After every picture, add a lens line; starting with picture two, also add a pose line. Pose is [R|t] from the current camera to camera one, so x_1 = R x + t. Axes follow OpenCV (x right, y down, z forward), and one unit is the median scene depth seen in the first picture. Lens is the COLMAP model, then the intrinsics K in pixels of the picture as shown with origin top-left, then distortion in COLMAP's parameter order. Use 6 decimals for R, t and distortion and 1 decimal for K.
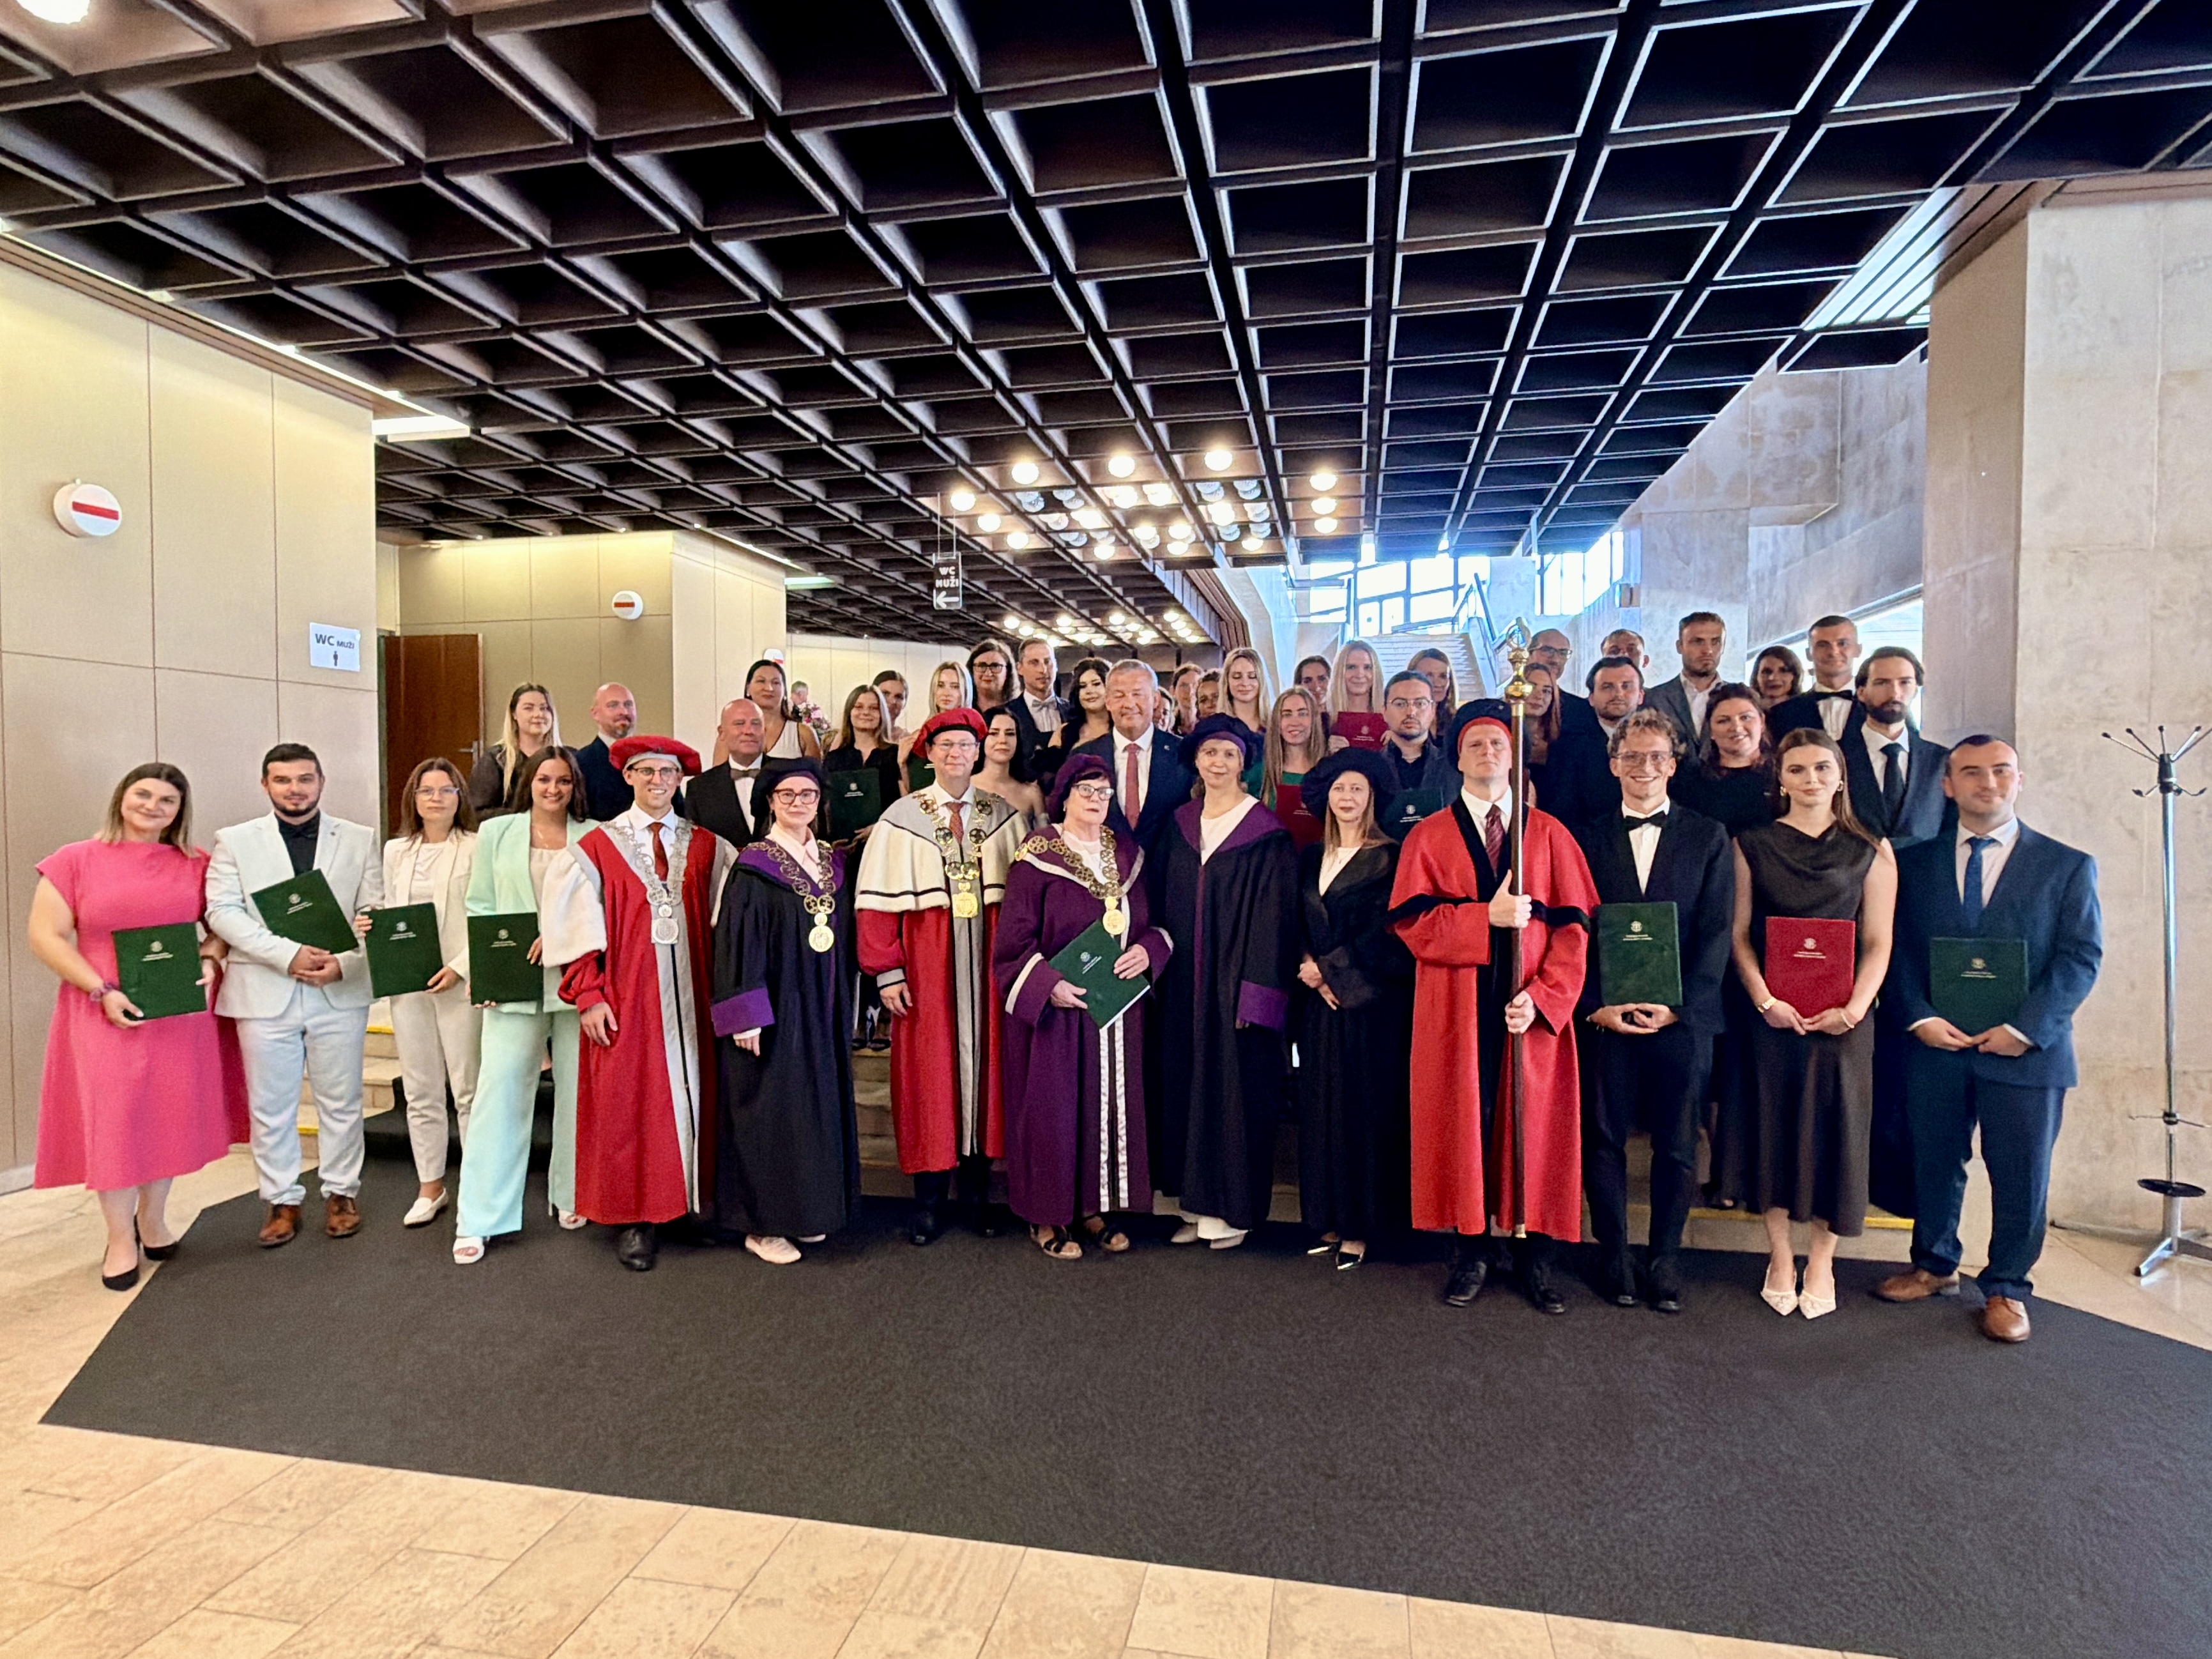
lens RADIAL K [[1194.8, 0, 1111.6], [0, 1194.8, 832.0], [0, 0, 1]] dist [-0.004787, 0.001826]
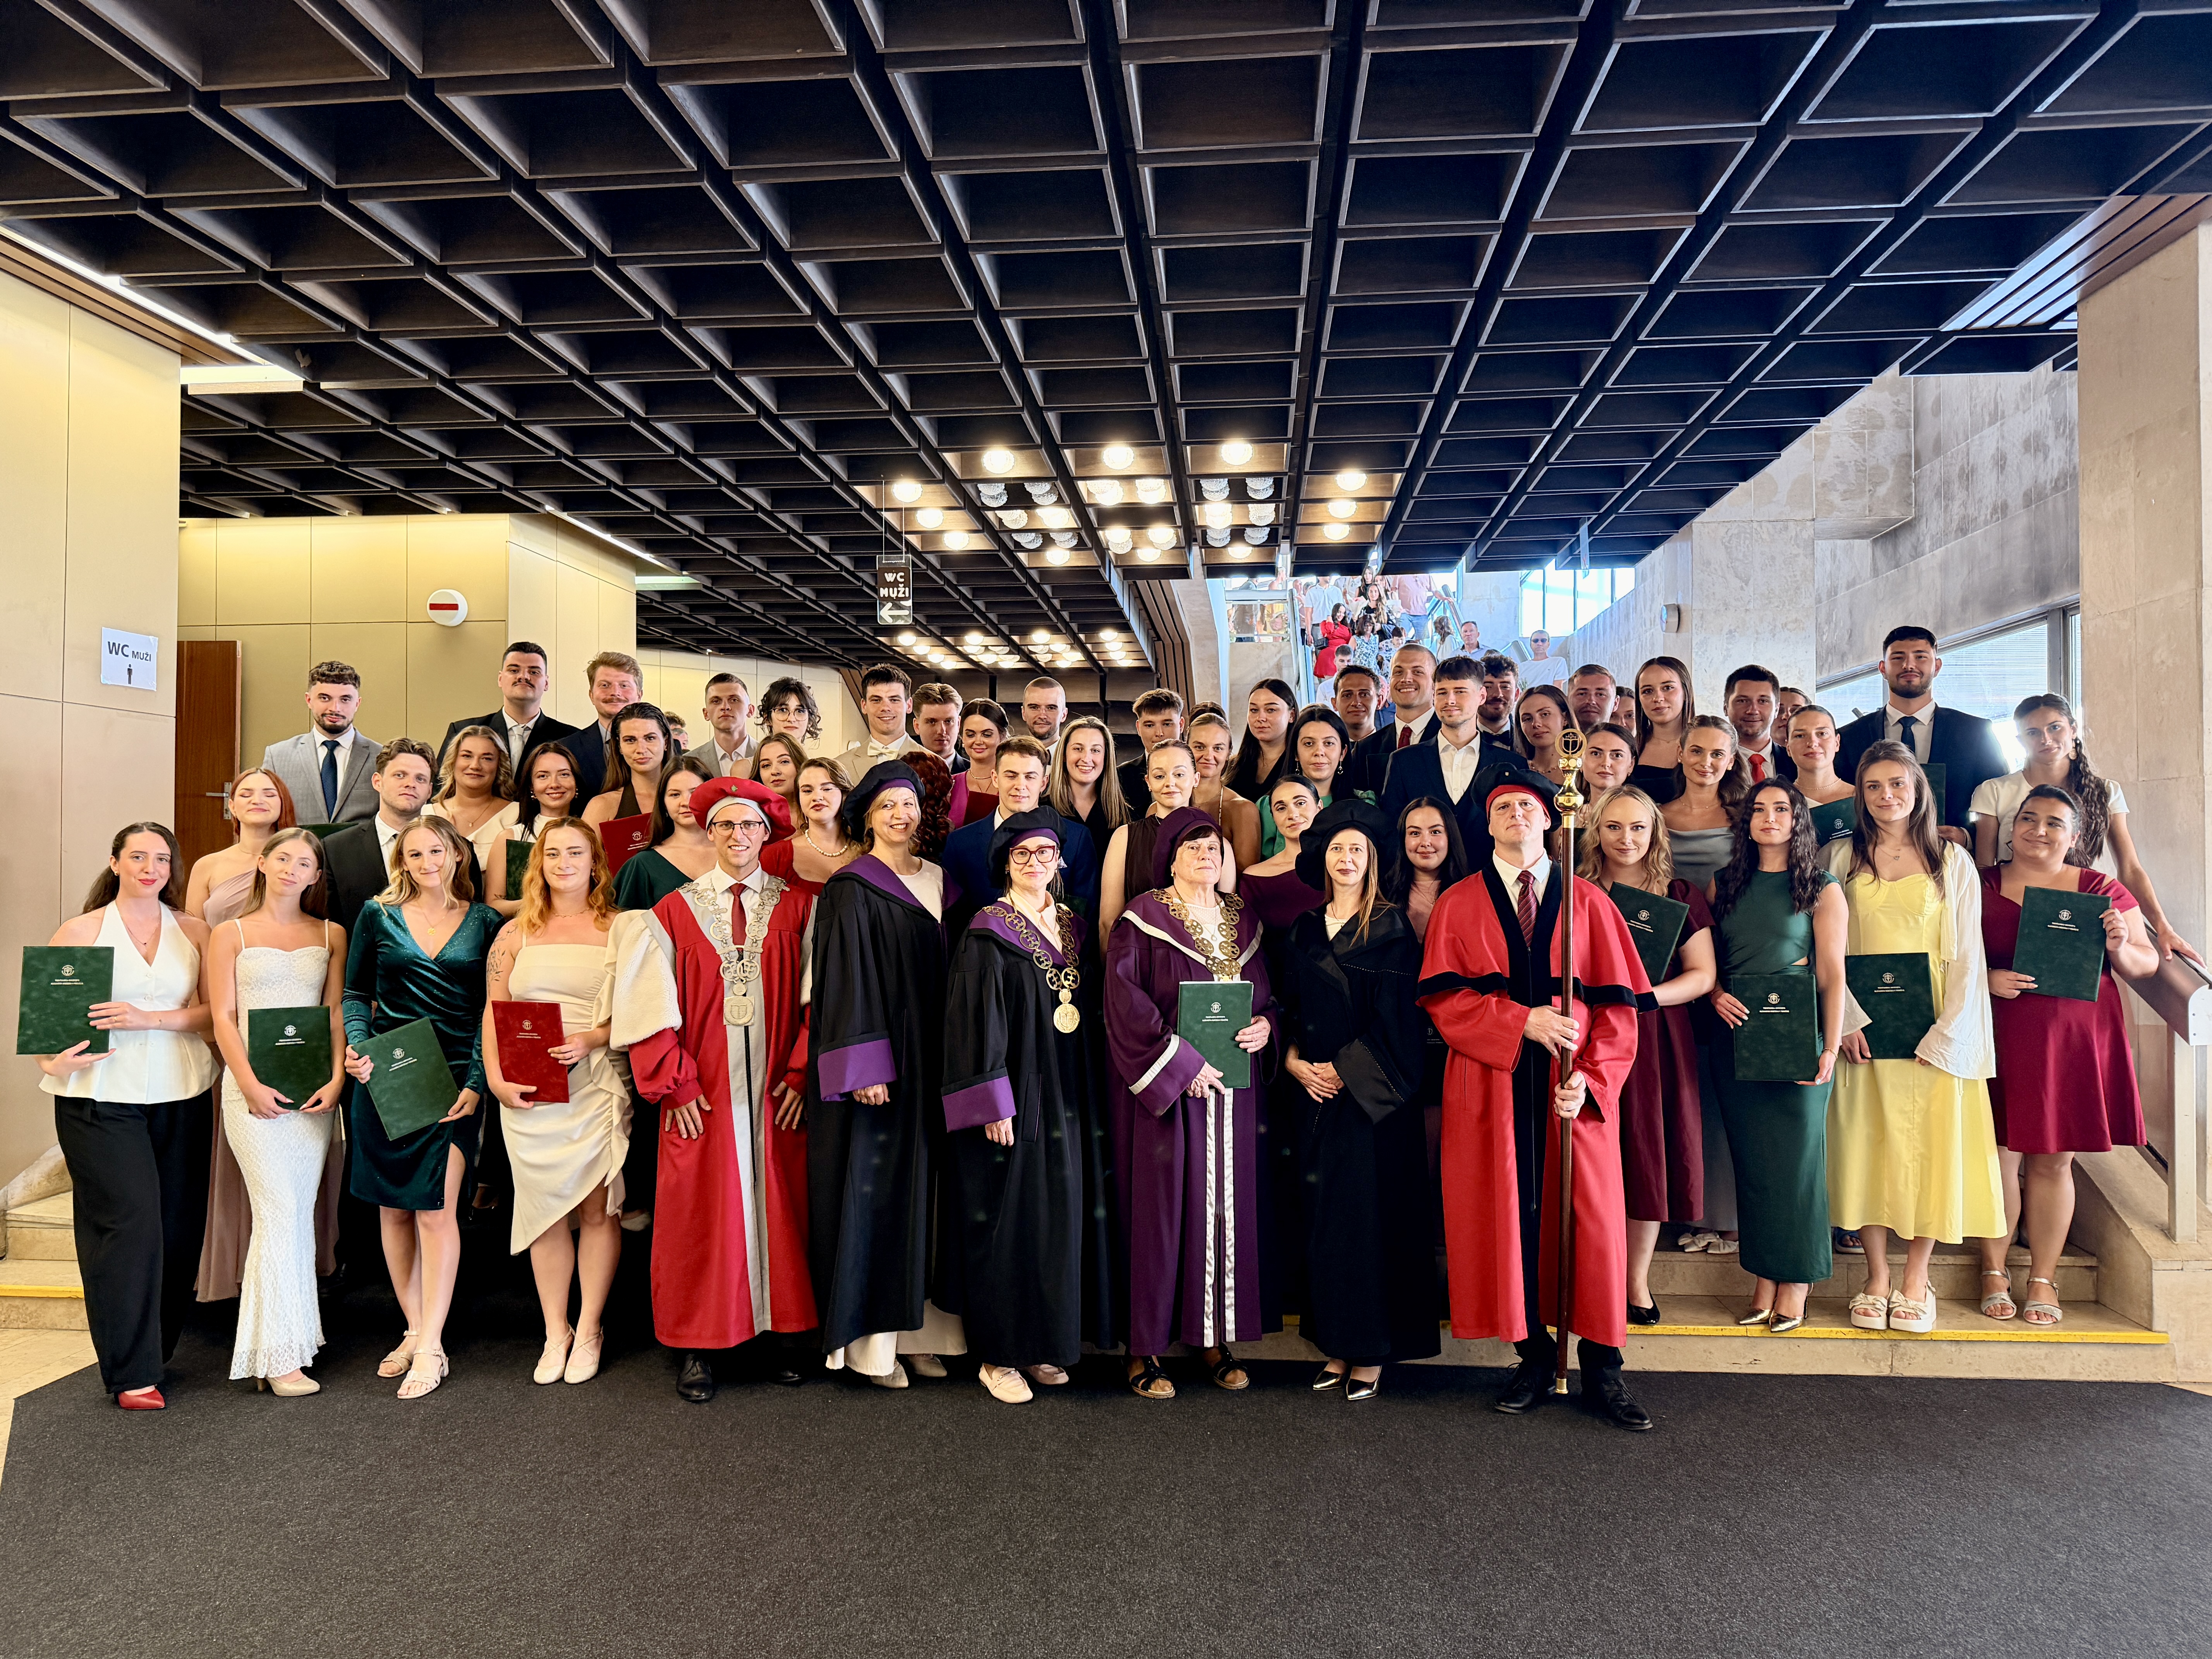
lens RADIAL K [[1539.8, 0, 1099.6], [0, 1539.8, 853.4], [0, 0, 1]] dist [0.038178, -0.049676]
pose [[0.994544, 0.003314, 0.104265, -0.155150], [0.000324, 0.999392, -0.034859, 0.007056], [-0.104318, 0.034703, 0.993938, -0.066034]]
